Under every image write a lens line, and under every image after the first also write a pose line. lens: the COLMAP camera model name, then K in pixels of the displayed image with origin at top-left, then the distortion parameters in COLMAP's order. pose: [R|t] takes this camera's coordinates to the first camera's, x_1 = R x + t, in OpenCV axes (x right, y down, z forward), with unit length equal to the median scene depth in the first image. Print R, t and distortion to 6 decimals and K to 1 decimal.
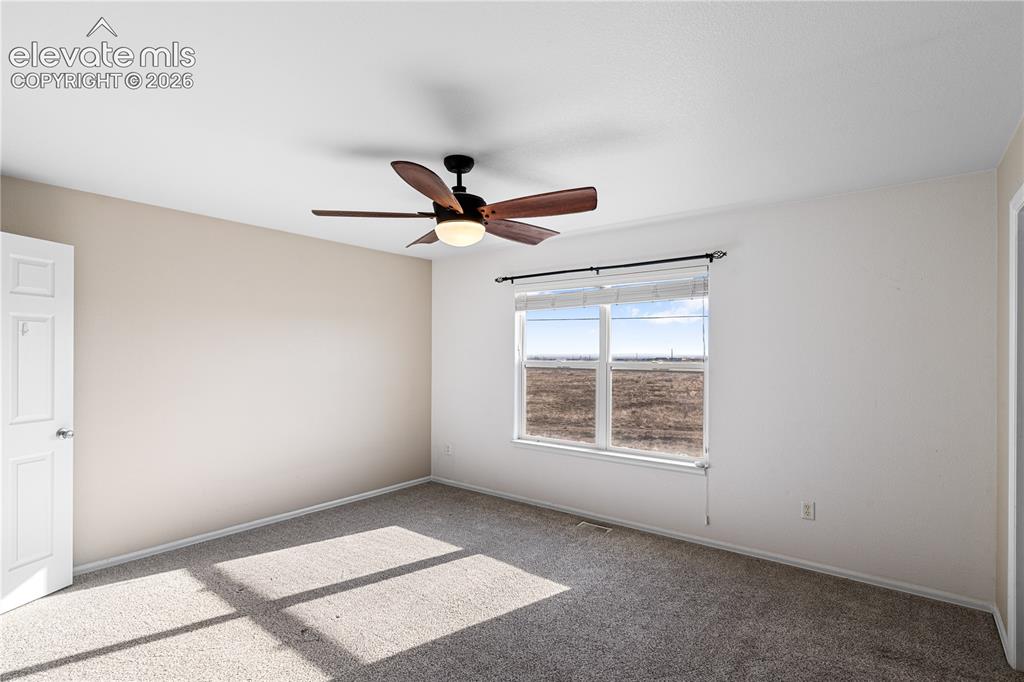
lens RADIAL K [[490.8, 0, 516.4], [0, 490.8, 345.7], [0, 0, 1]] dist [-0.000704, -0.000176]
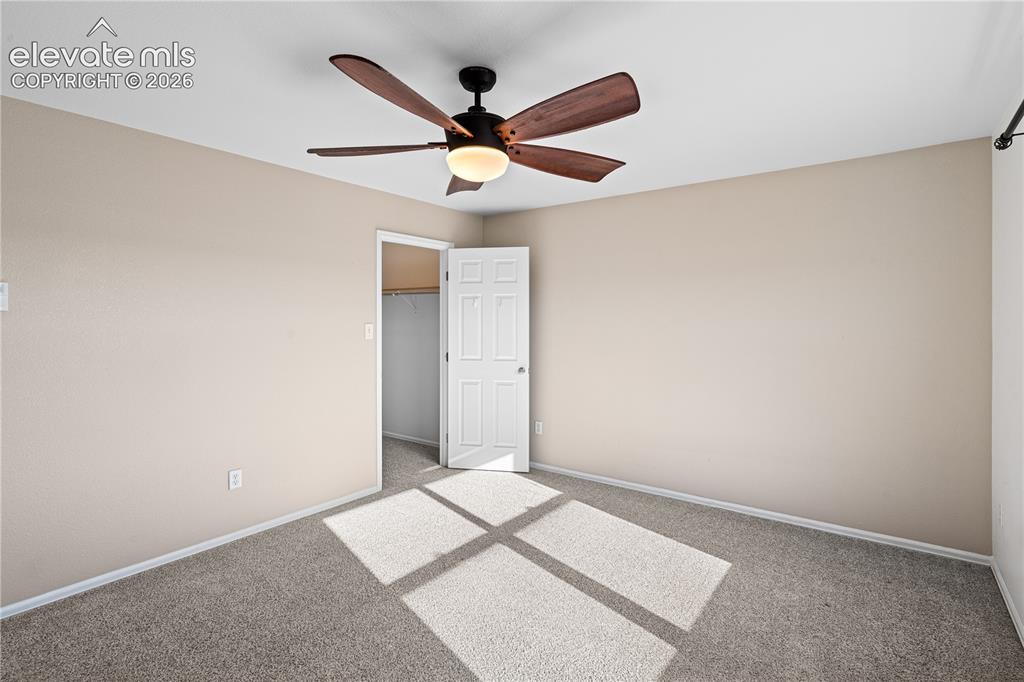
lens RADIAL K [[503.2, 0, 523.6], [0, 503.2, 315.1], [0, 0, 1]] dist [-0.002850, -0.000219]
pose [[0.052761, -0.002672, -0.998604, 0.605141], [0.009230, 0.999955, -0.002188, 0.007442], [0.998565, -0.009101, 0.052783, 0.866925]]
